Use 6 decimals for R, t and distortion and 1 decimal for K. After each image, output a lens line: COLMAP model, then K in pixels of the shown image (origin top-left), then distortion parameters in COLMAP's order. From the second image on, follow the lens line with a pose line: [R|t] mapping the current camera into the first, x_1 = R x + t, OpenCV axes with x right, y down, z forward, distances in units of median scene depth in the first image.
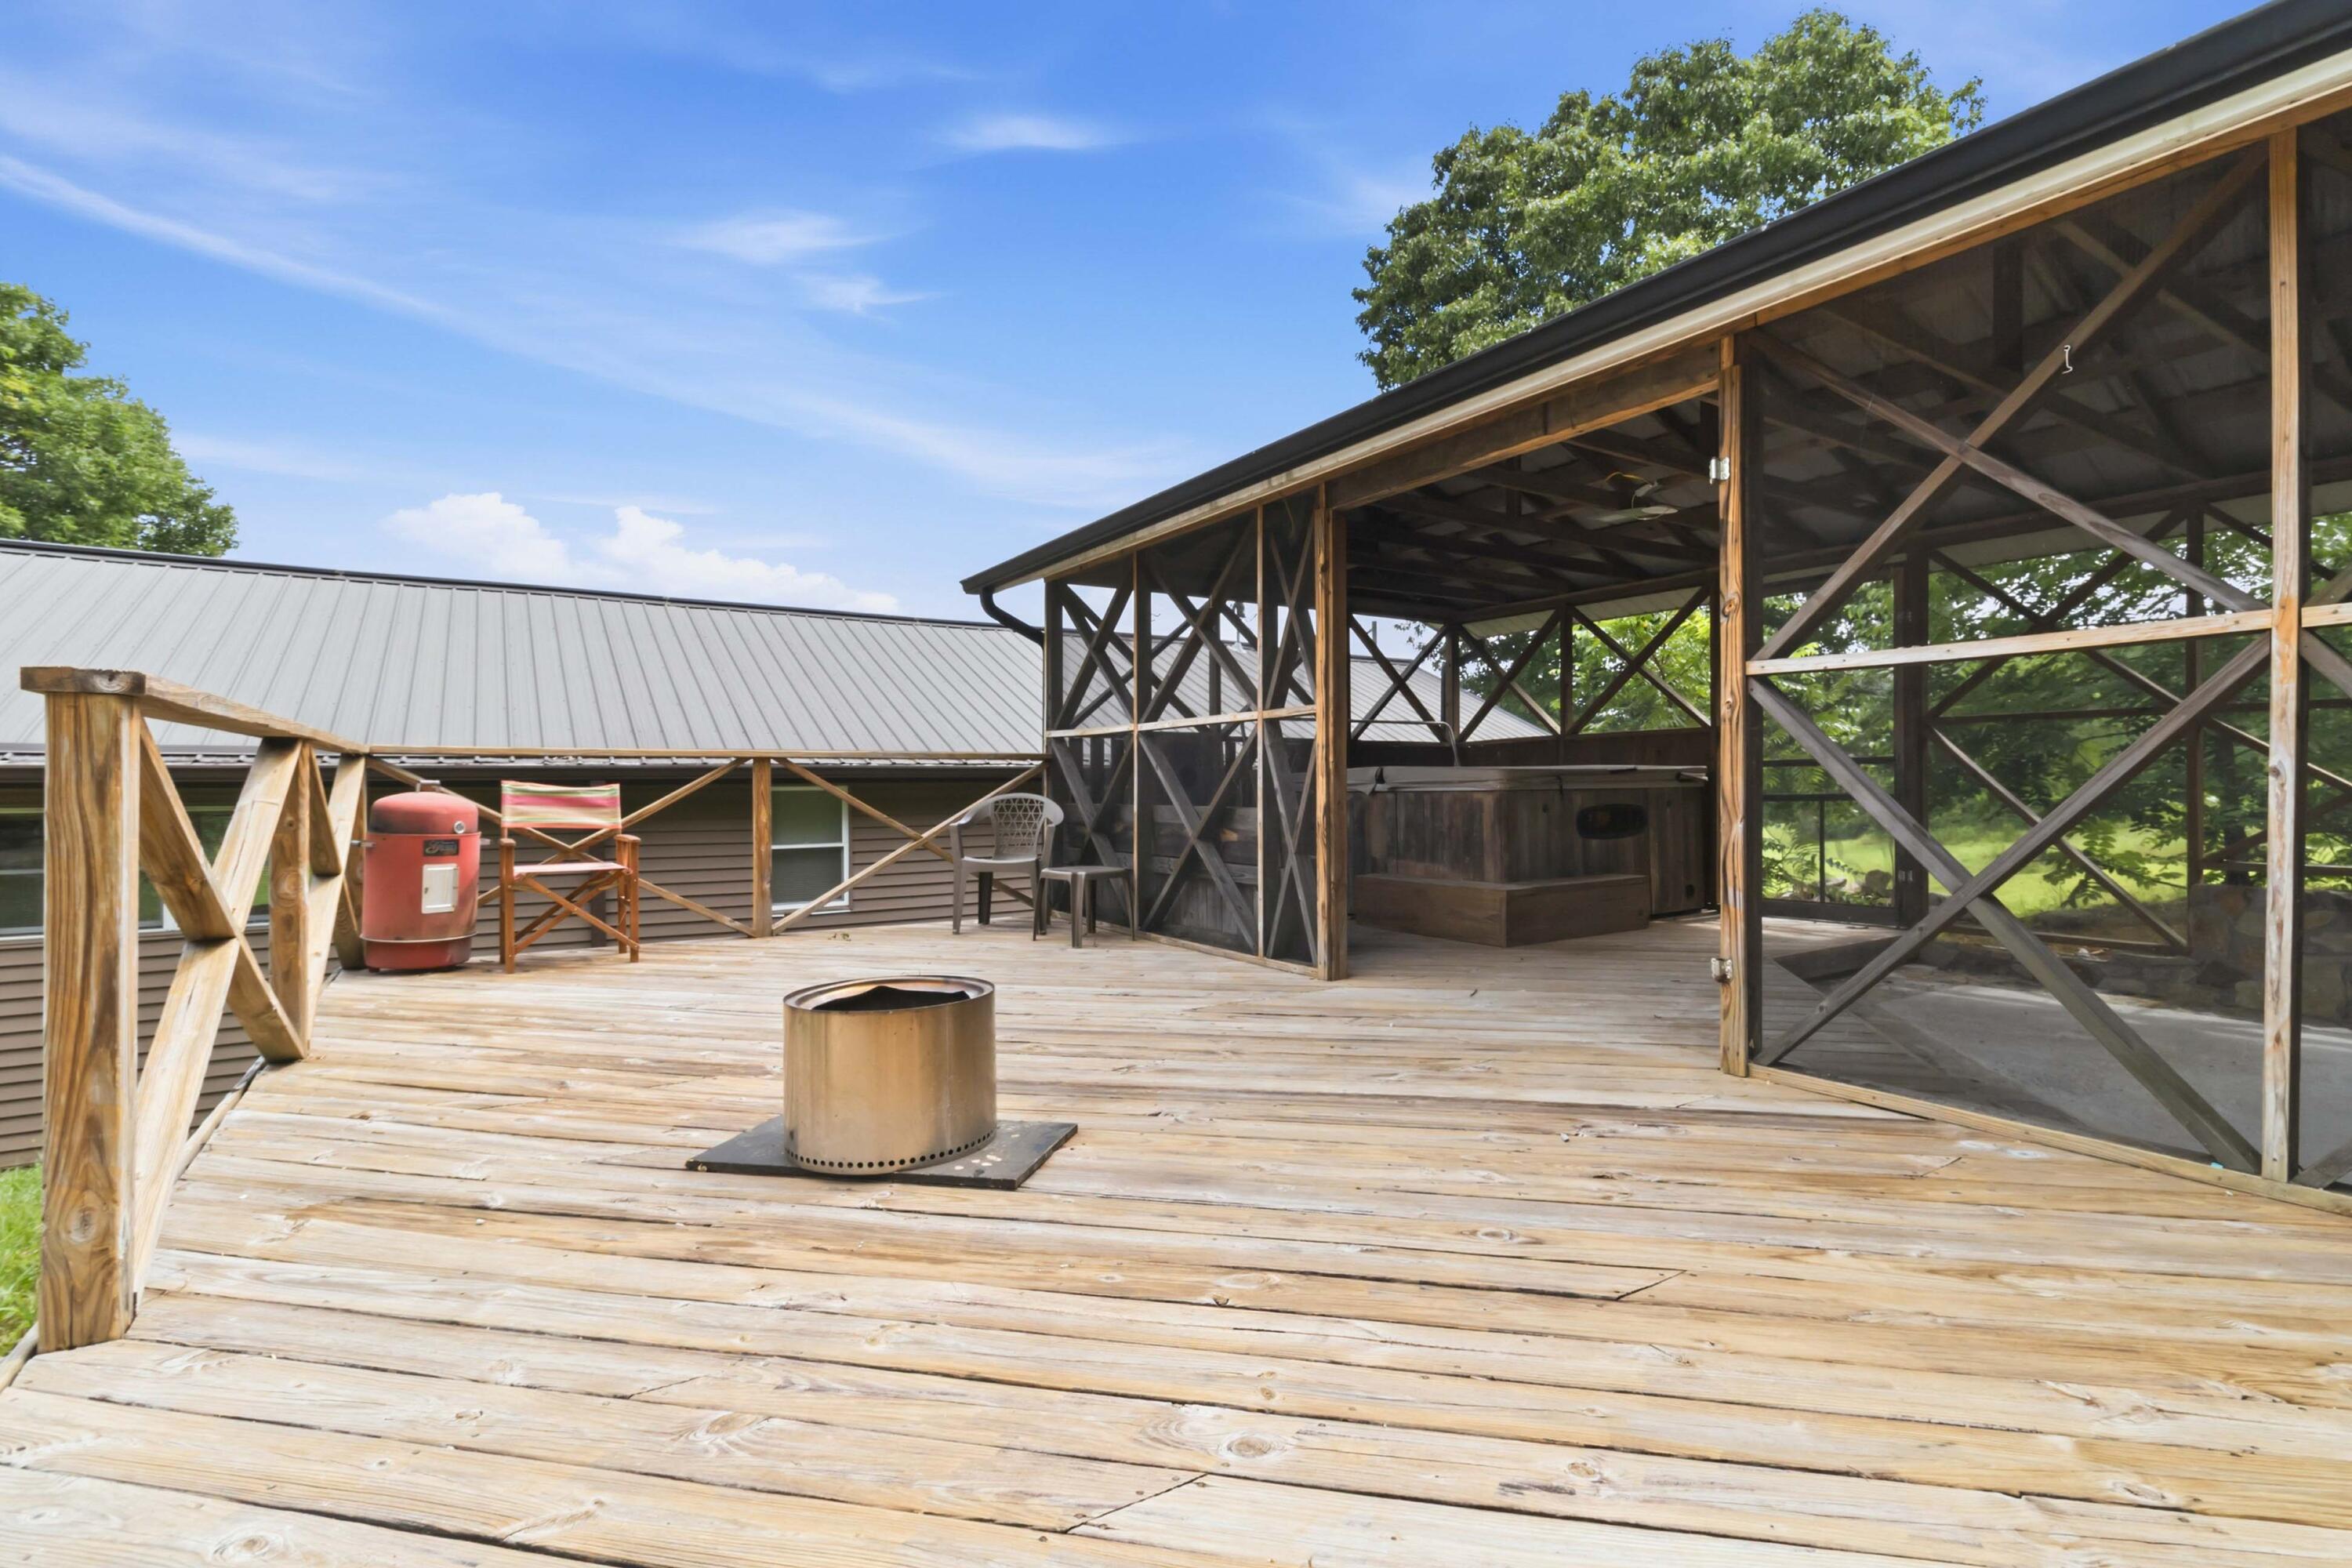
lens RADIAL K [[1073.4, 0, 1240.9], [0, 1073.4, 785.8], [0, 0, 1]] dist [0.001455, -0.000031]
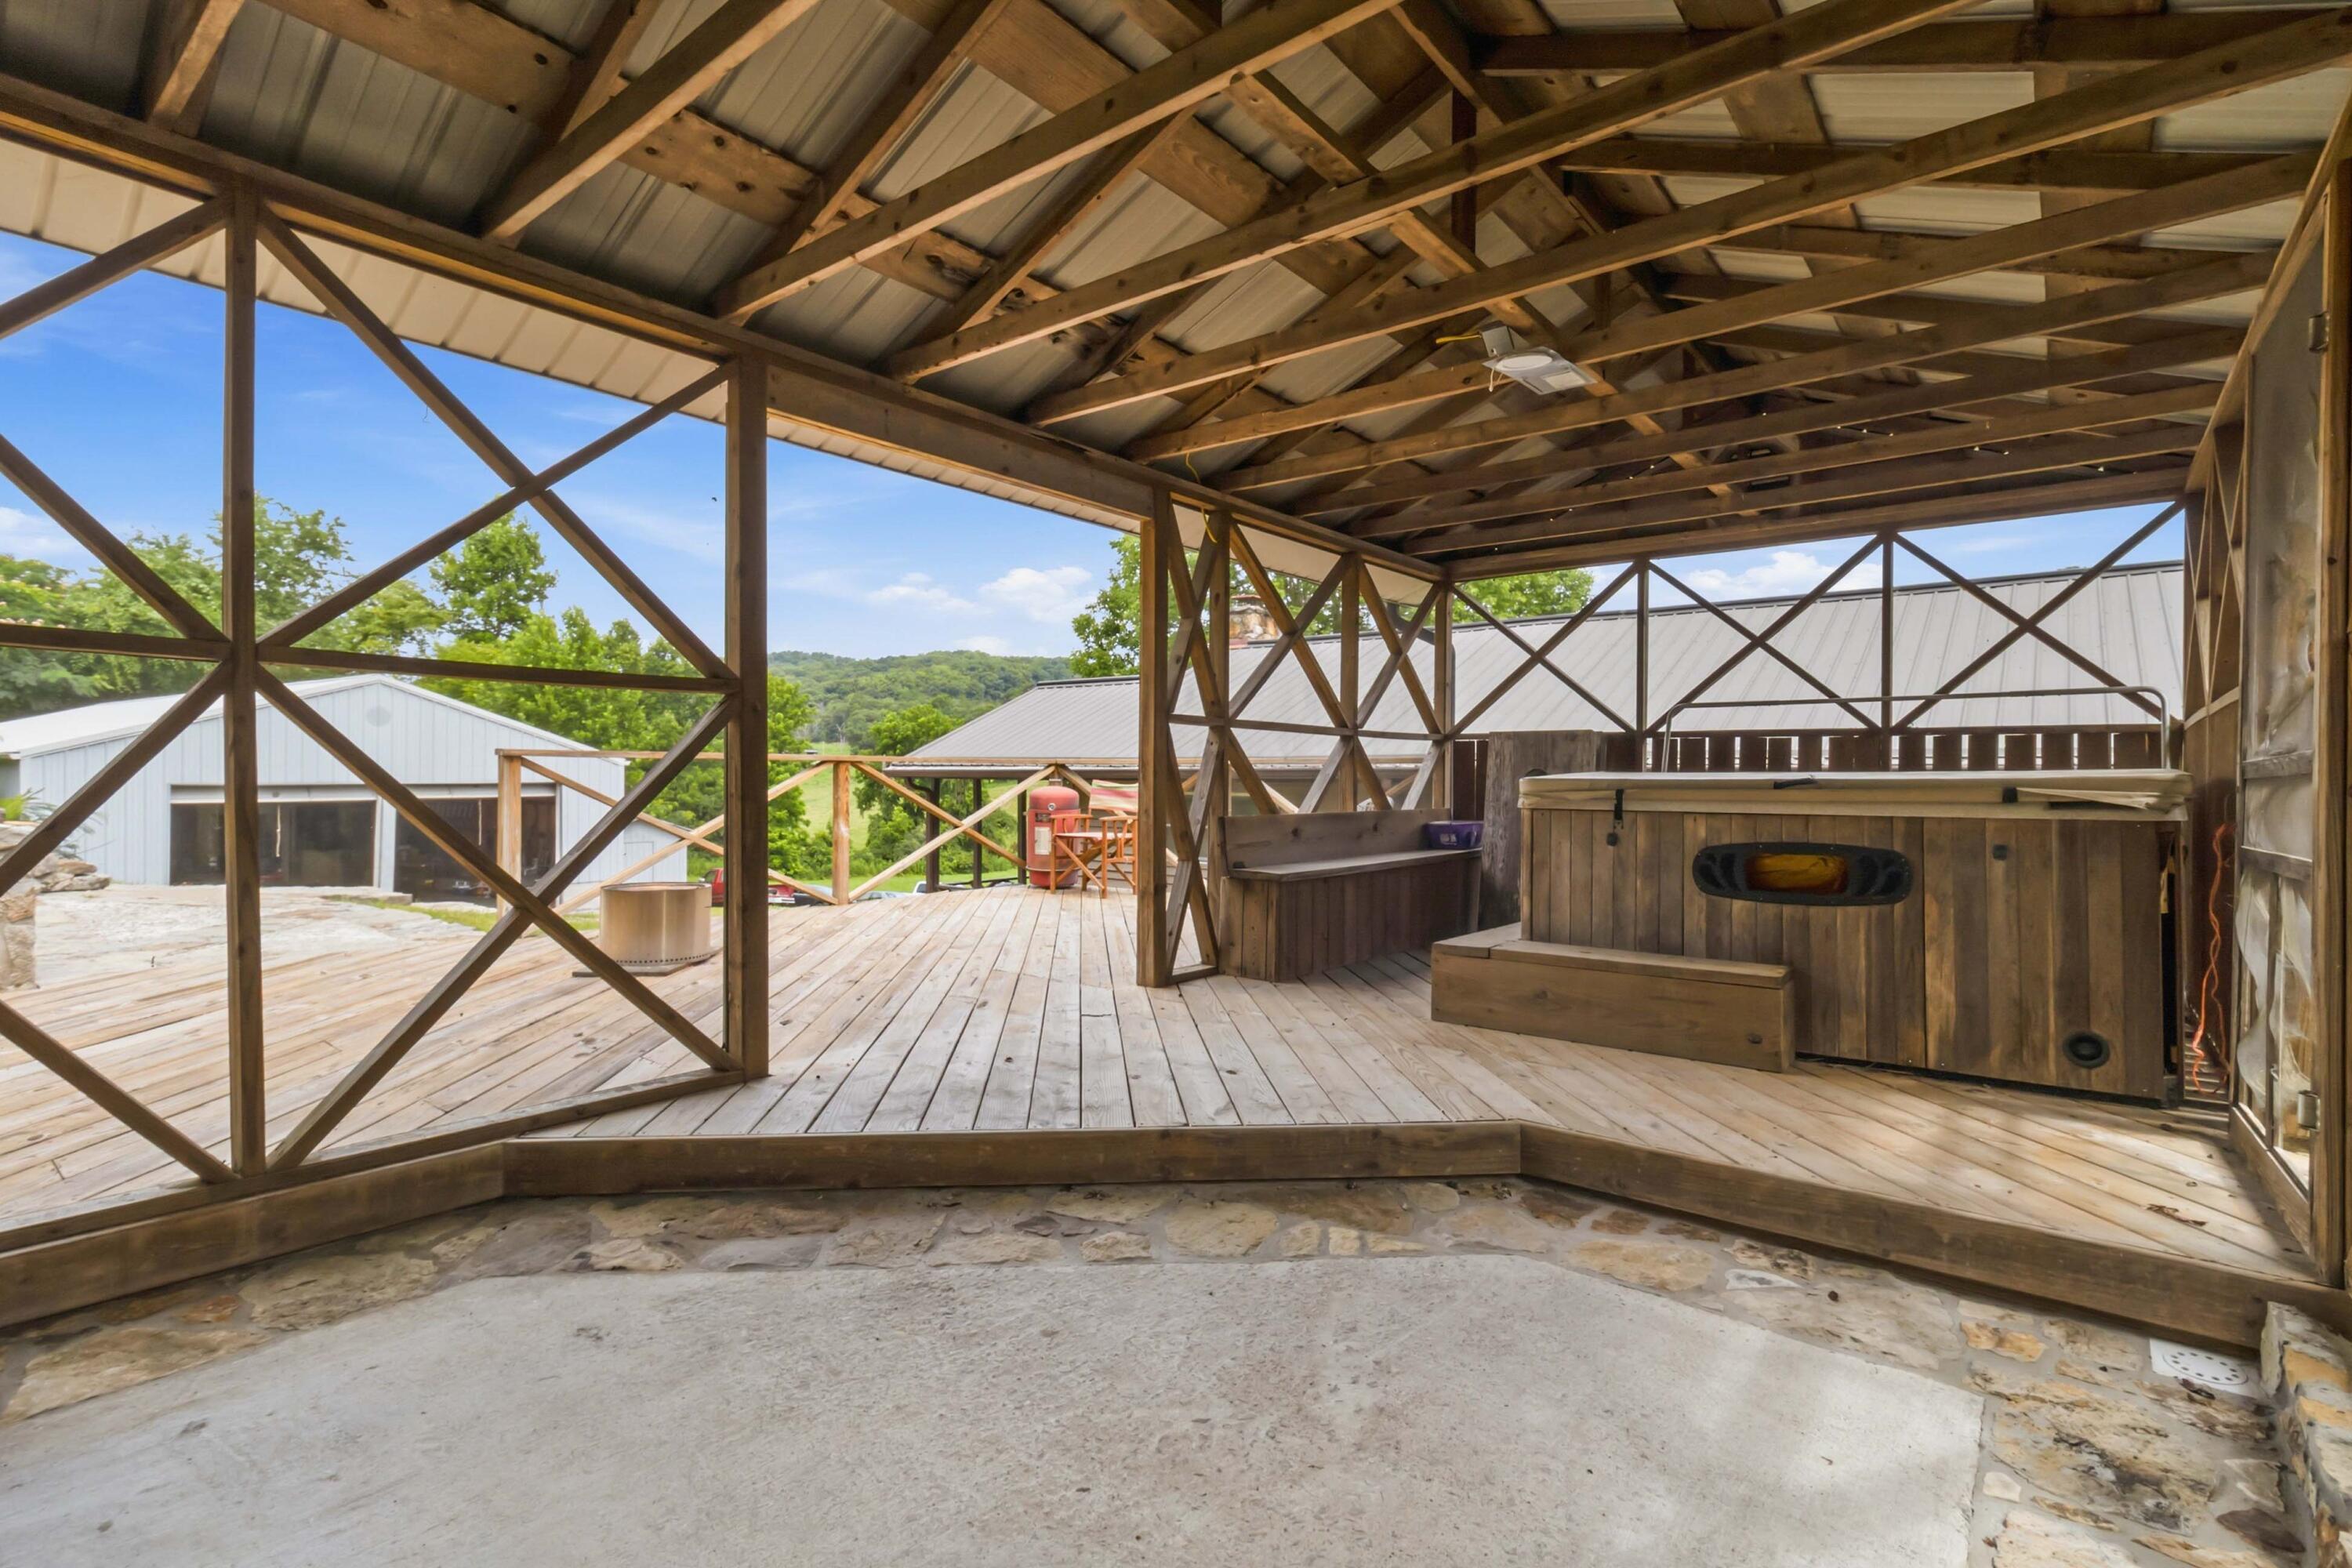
lens RADIAL K [[1082.9, 0, 1230.1], [0, 1082.9, 794.1], [0, 0, 1]] dist [-0.012579, -0.000222]
pose [[0.326300, 0.025753, -0.944915, 0.797863], [-0.013738, 0.999652, 0.022501, -0.016889], [0.945166, 0.005640, 0.326541, 0.556347]]
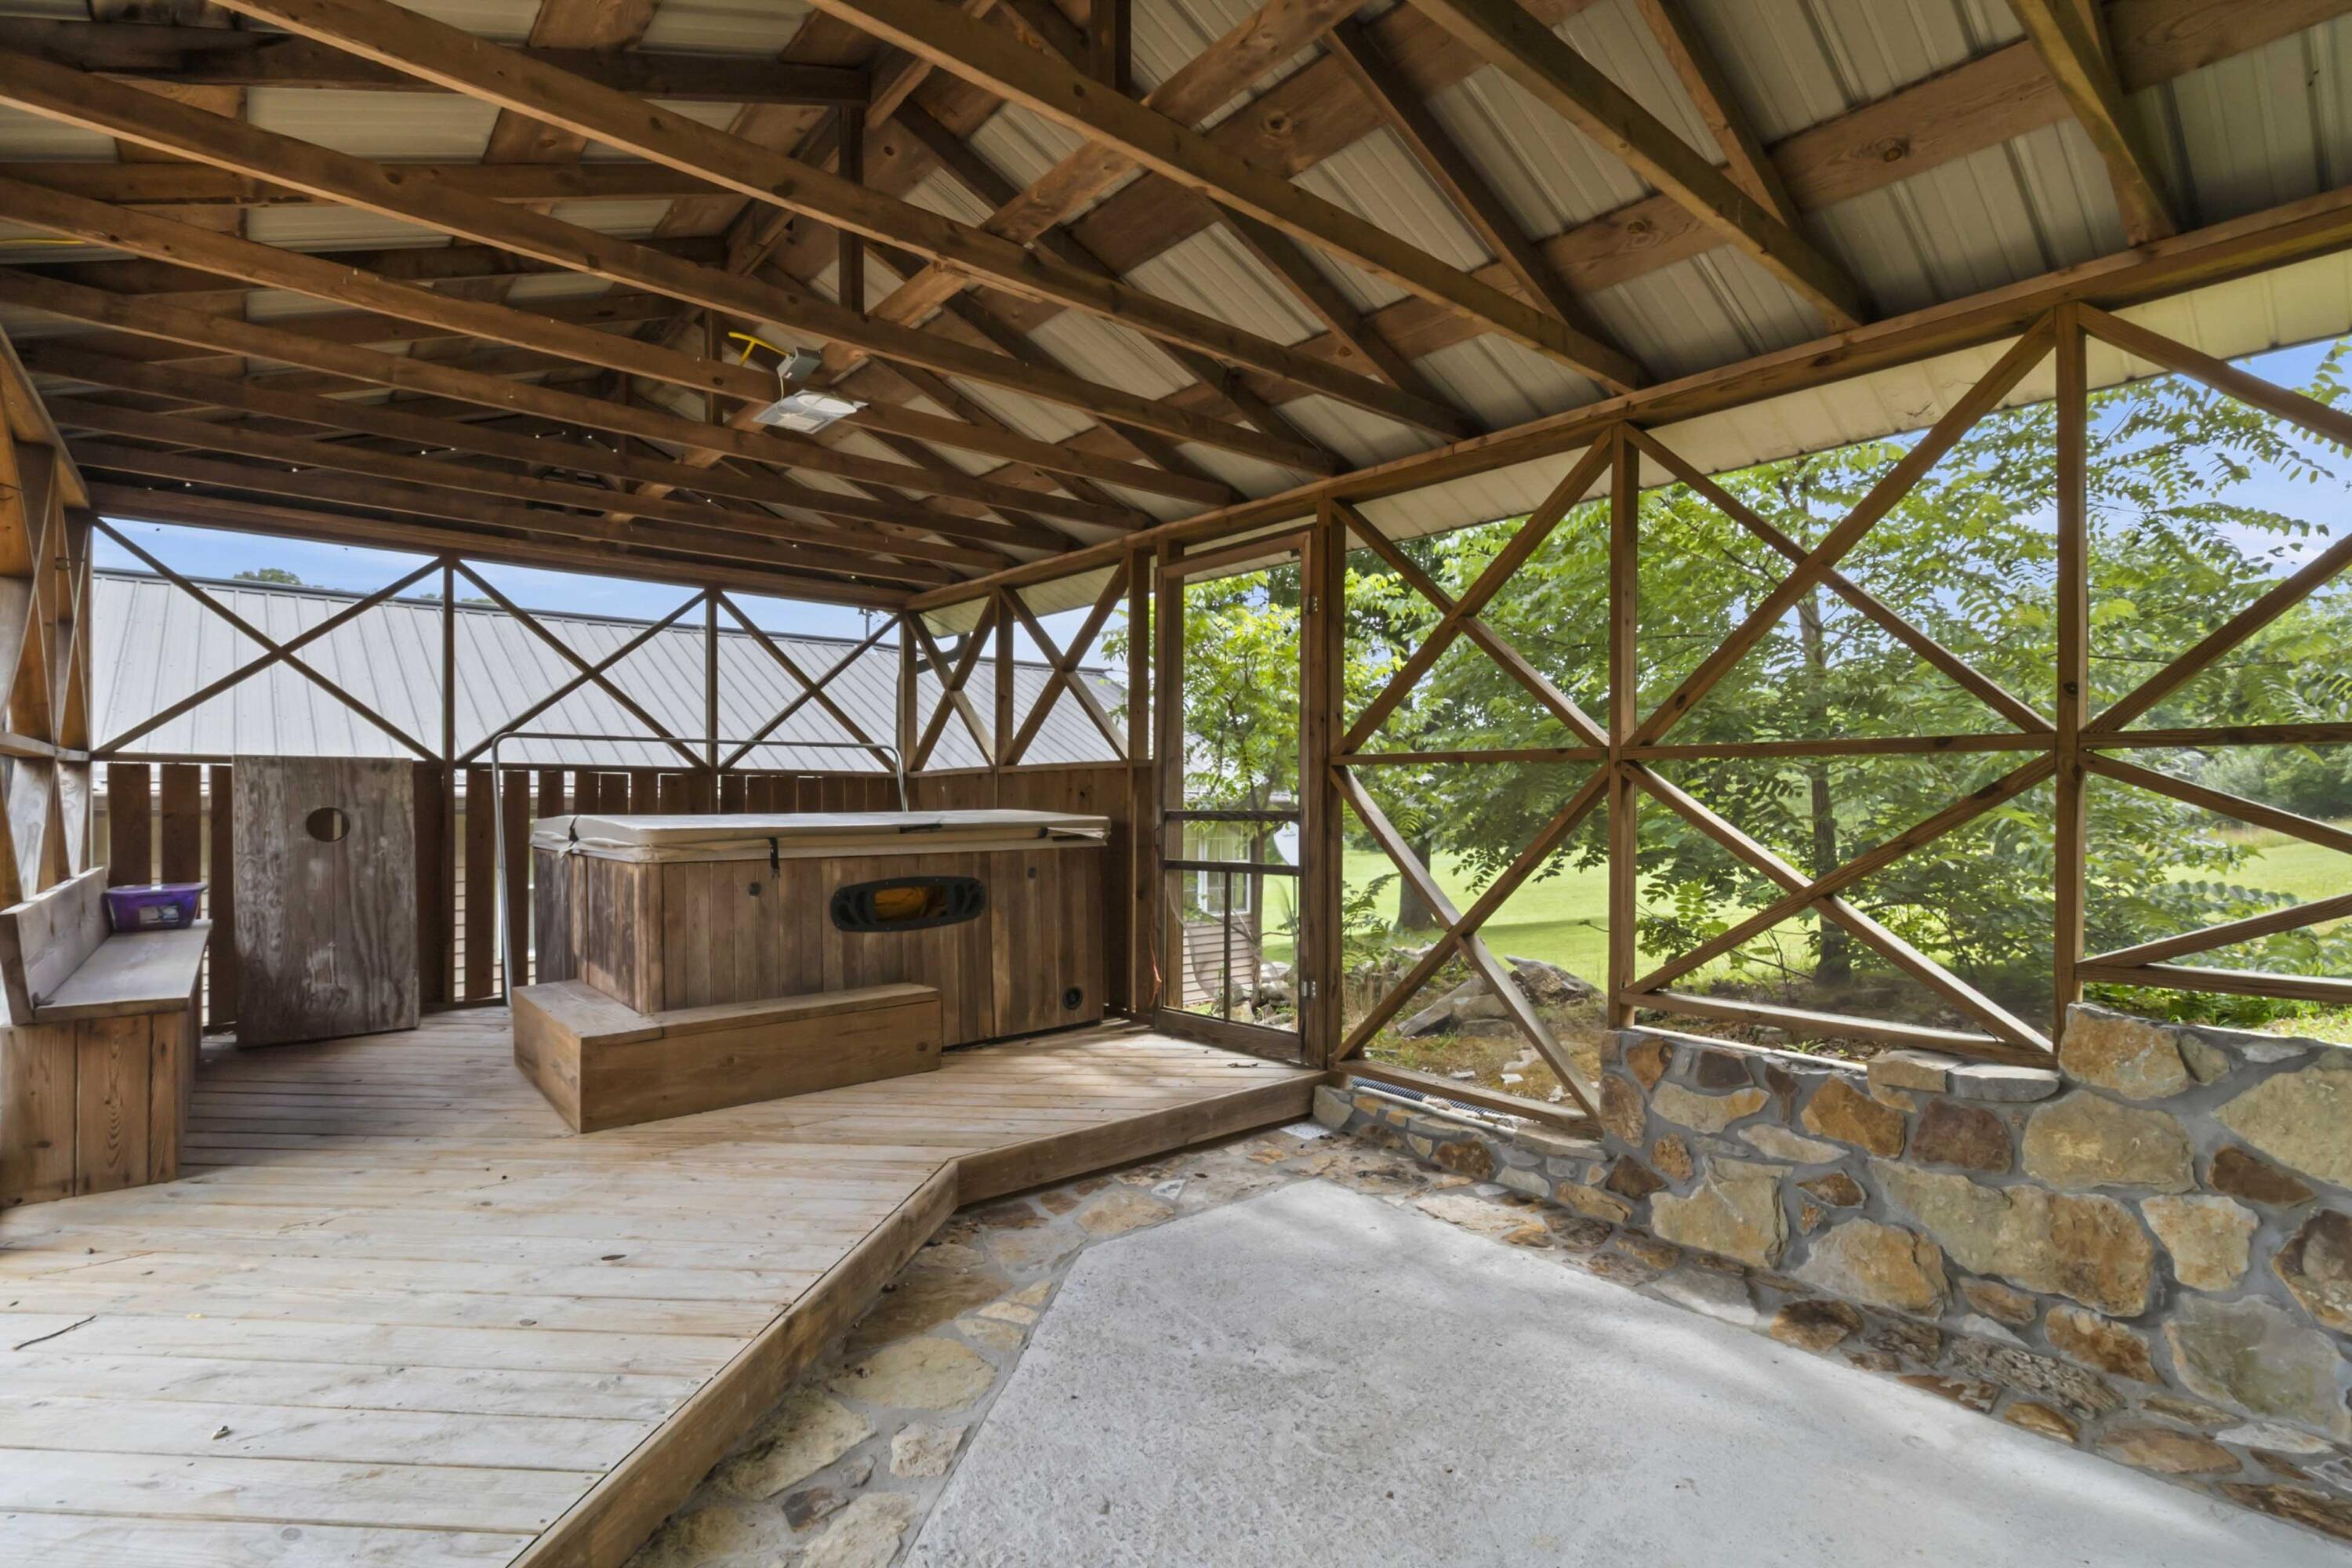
lens RADIAL K [[1082.9, 0, 1230.1], [0, 1082.9, 794.1], [0, 0, 1]] dist [-0.012579, -0.000222]
pose [[0.988175, 0.013260, 0.152756, 0.449854], [-0.011917, 0.999882, -0.009703, -0.030959], [-0.152867, 0.007768, 0.988216, 0.318993]]
